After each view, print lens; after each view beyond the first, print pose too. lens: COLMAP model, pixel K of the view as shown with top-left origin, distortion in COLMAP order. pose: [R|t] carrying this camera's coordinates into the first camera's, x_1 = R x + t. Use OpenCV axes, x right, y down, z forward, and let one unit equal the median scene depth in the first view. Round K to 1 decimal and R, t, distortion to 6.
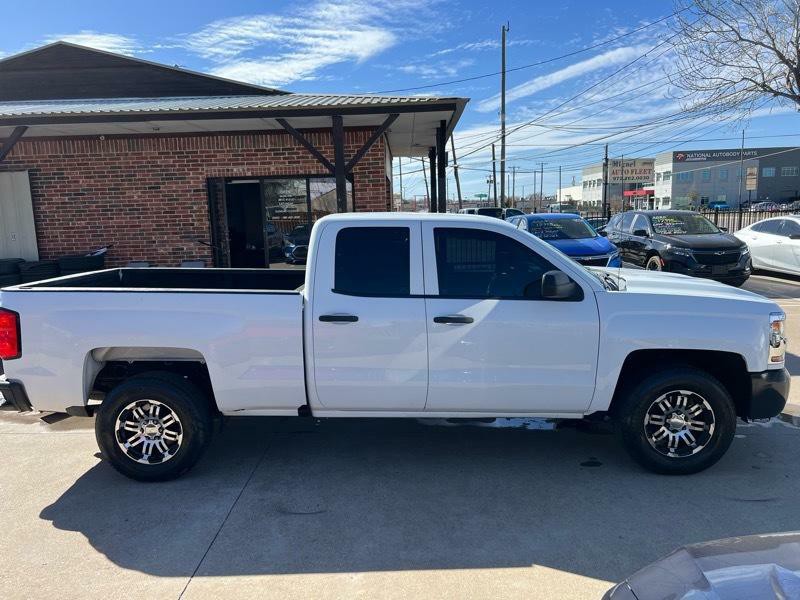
lens RADIAL K [[607.6, 0, 406.6], [0, 607.6, 301.1], [0, 0, 1]] dist [0.043639, -0.034913]
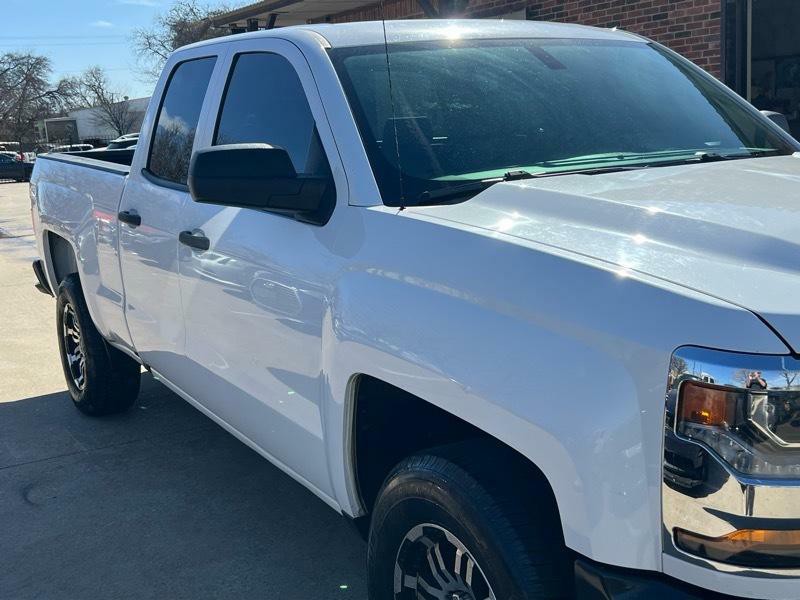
lens RADIAL K [[978.0, 0, 403.1], [0, 978.0, 300.1], [0, 0, 1]] dist [0.041678, 0.000000]
pose [[0.531462, 0.152206, -0.833295, 0.845892], [-0.077882, 0.988338, 0.130853, -0.040031], [0.843494, -0.004645, 0.537118, 0.702899]]
